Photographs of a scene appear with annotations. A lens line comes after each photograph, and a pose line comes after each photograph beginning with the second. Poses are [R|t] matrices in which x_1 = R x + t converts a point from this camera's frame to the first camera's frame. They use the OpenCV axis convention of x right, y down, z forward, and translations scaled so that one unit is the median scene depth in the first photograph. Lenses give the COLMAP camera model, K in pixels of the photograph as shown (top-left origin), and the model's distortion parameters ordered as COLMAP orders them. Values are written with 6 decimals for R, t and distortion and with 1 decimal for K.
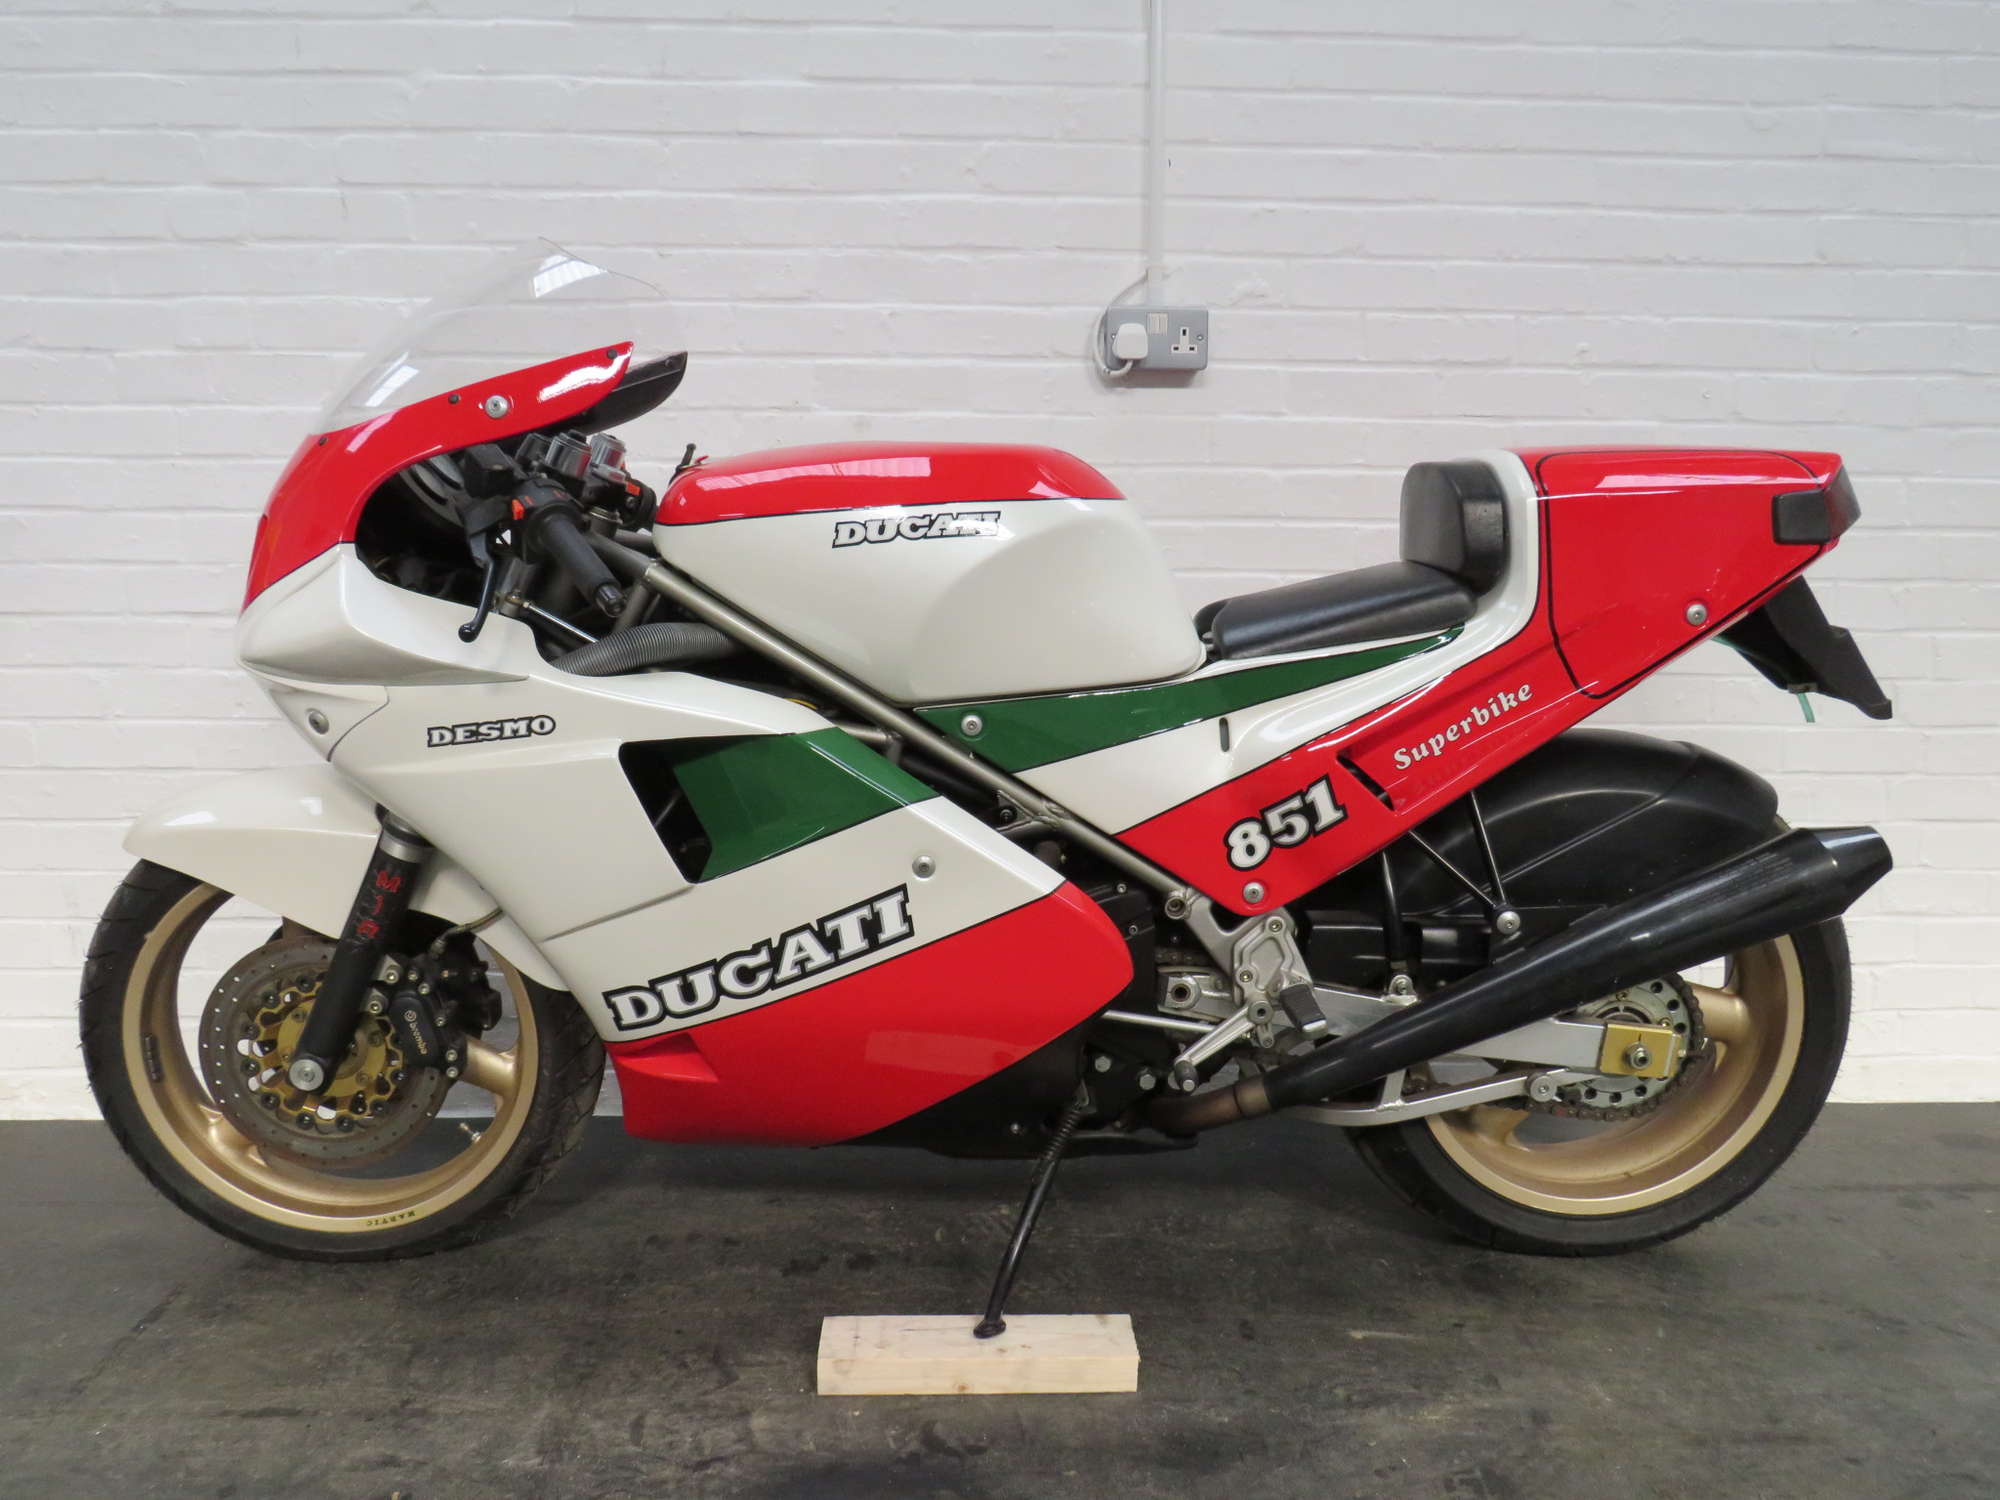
lens RADIAL K [[1559.0, 0, 1007.2], [0, 1559.0, 750.7], [0, 0, 1]] dist [-0.033599, 0.011612]
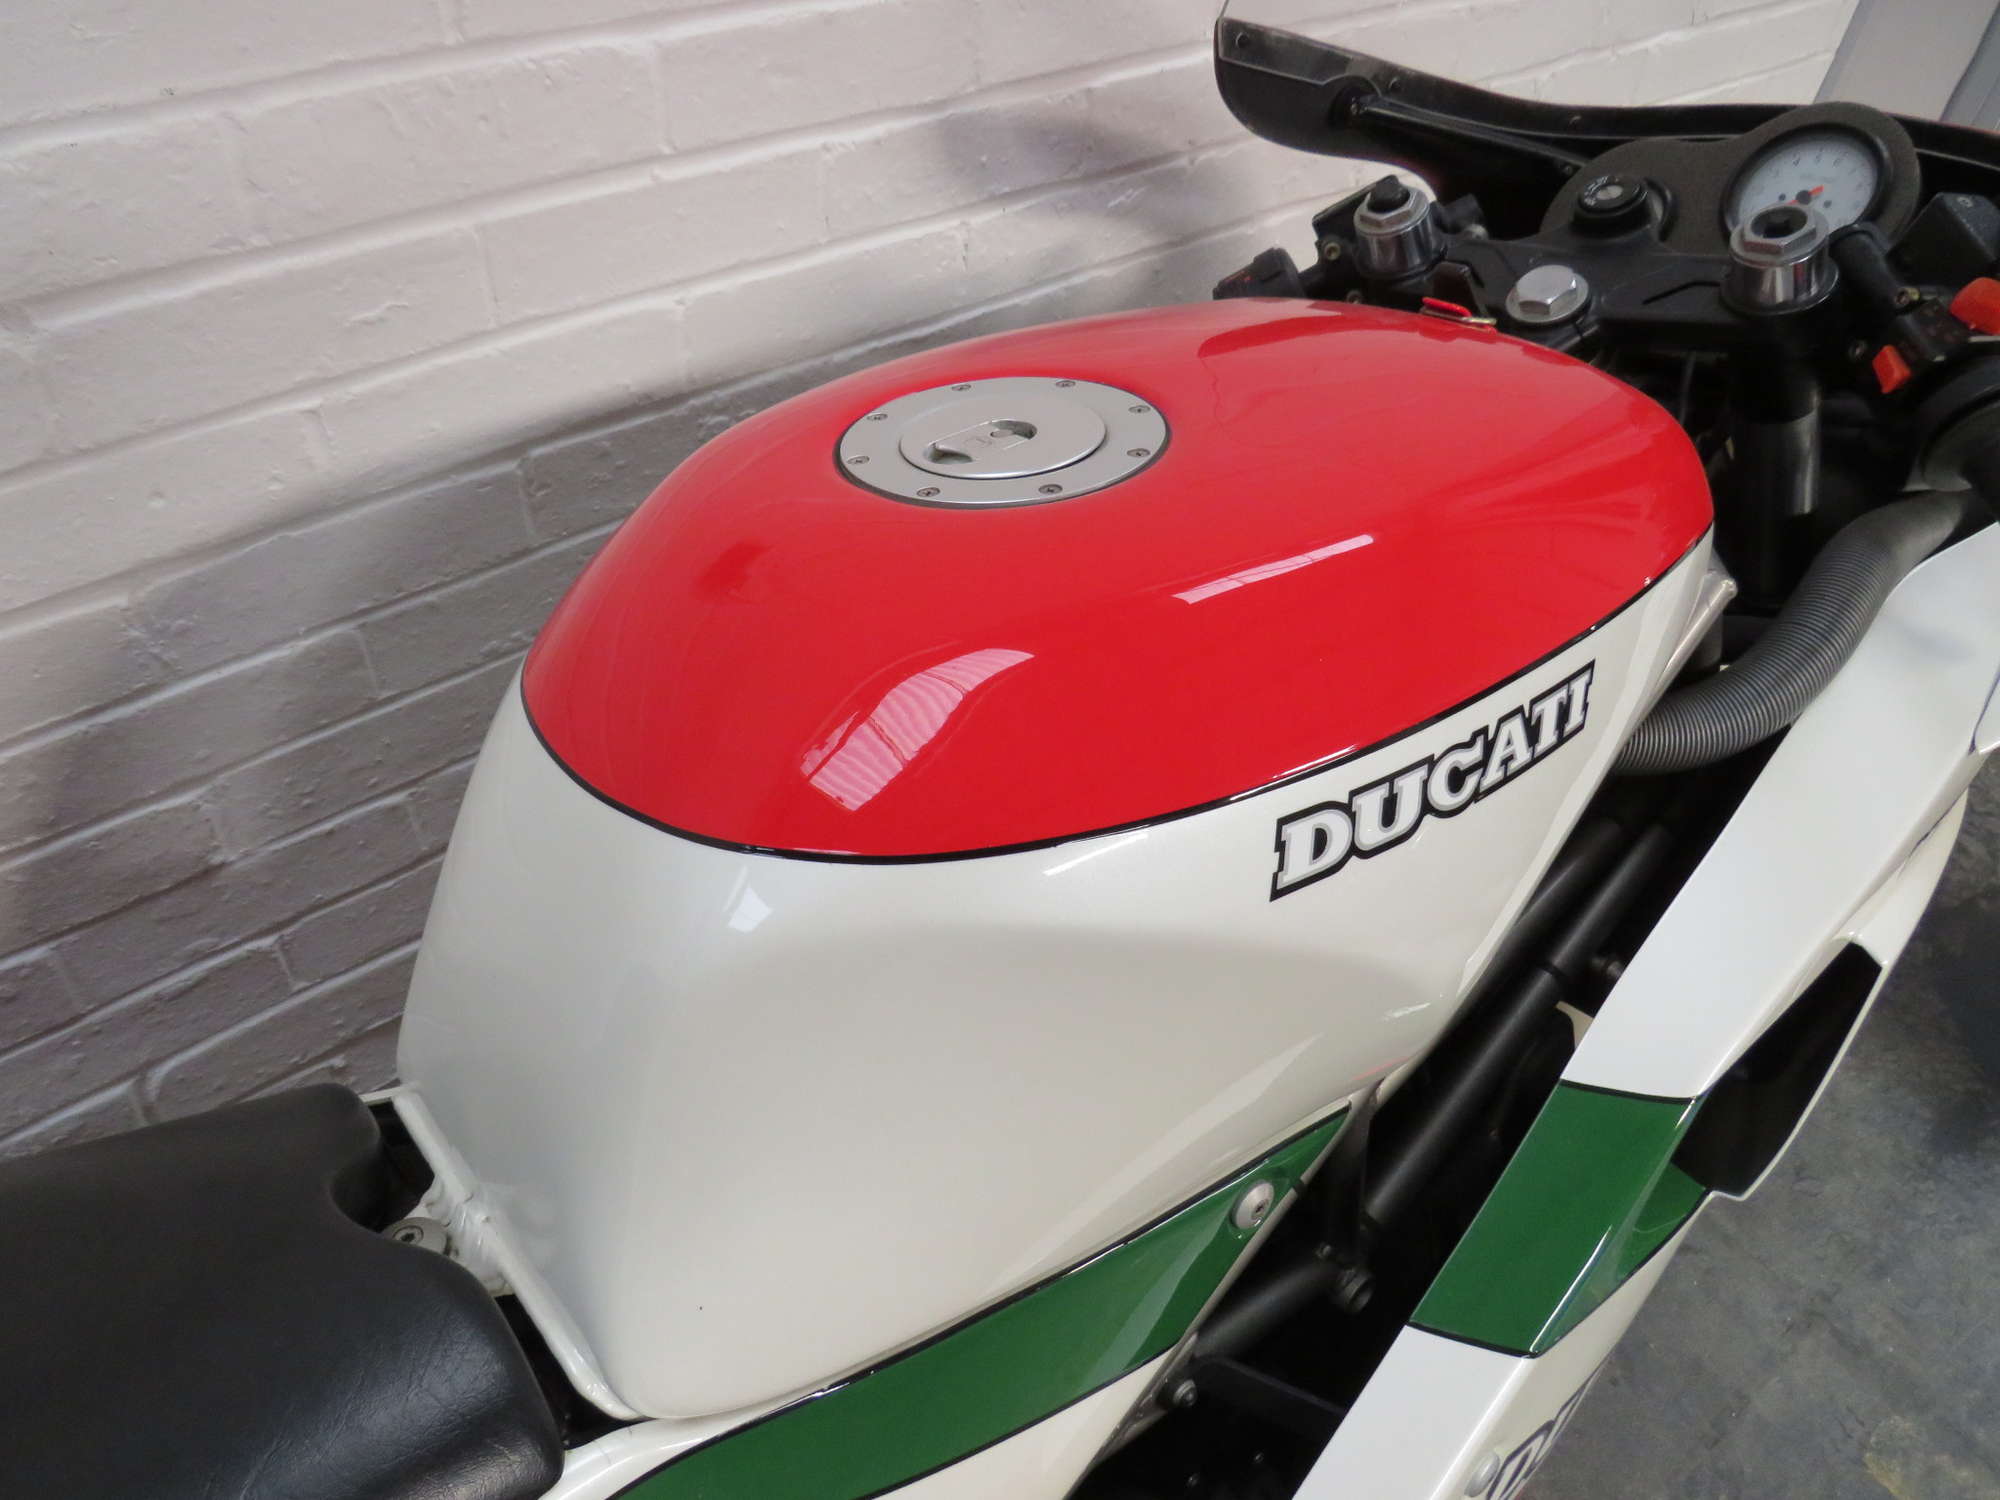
lens RADIAL K [[1407.4, 0, 1004.8], [0, 1407.4, 754.9], [0, 0, 1]] dist [-0.032252, 0.004359]
pose [[0.795618, -0.375291, 0.475550, 0.029768], [-0.010613, 0.776243, 0.630345, -0.339172], [-0.605705, -0.506561, 0.613610, 0.878429]]
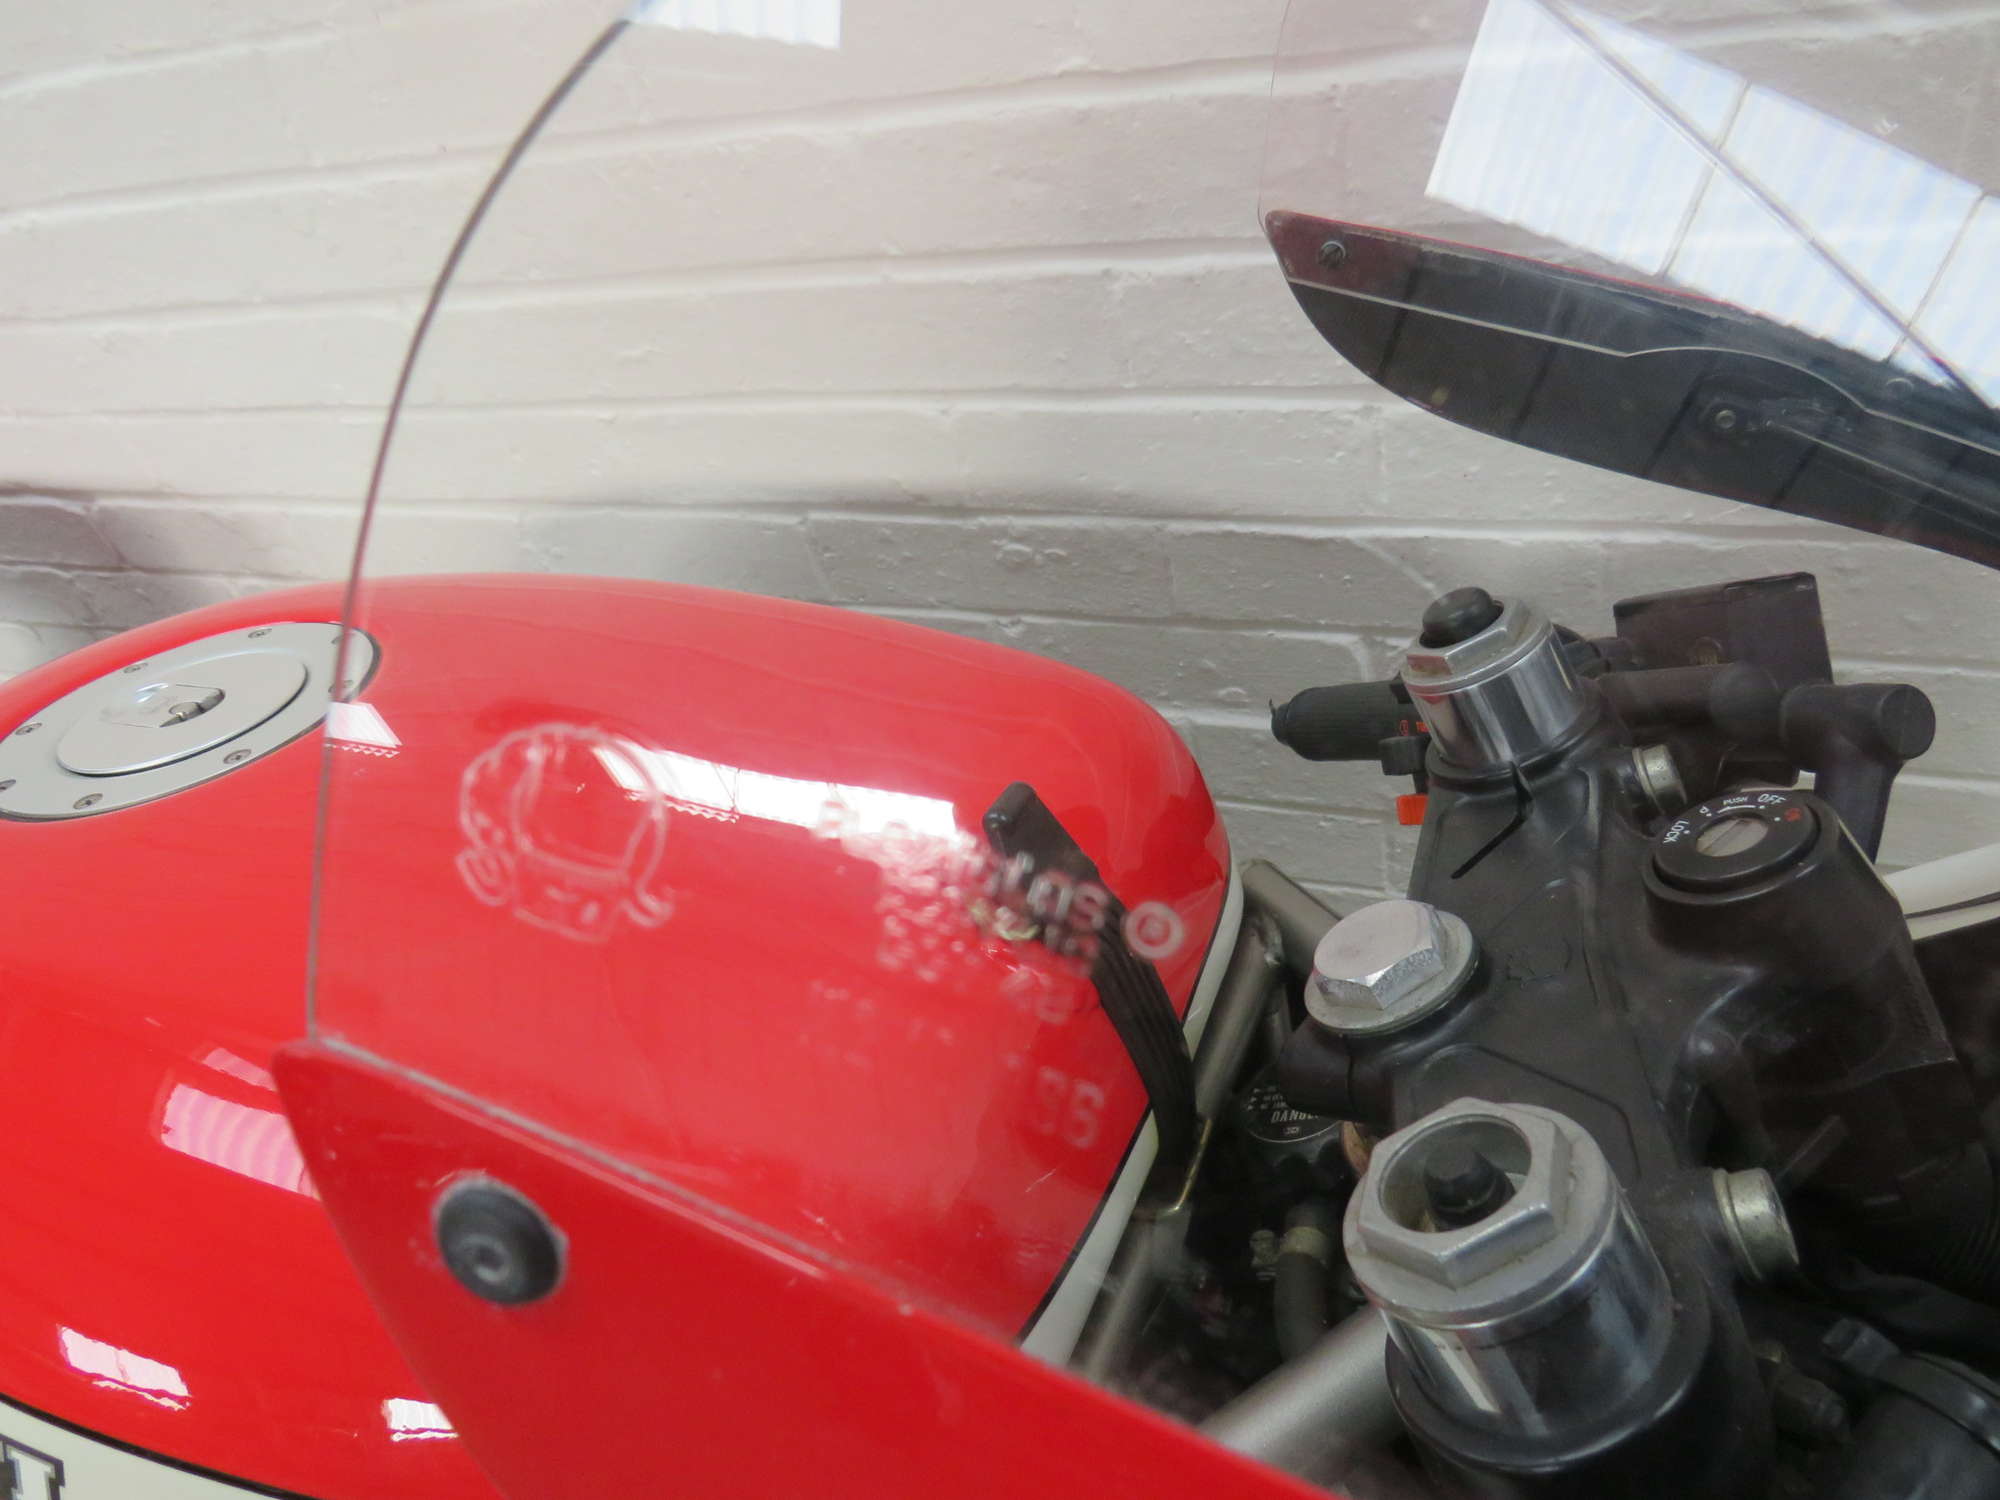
lens RADIAL K [[1411.8, 0, 1000.0], [0, 1411.8, 738.7], [0, 0, 1]] dist [-0.042849, 0.026727]
pose [[0.894154, 0.118991, -0.431660, 0.441060], [0.177447, 0.790941, 0.585598, -0.322424], [0.411098, -0.600212, 0.686108, 0.979175]]
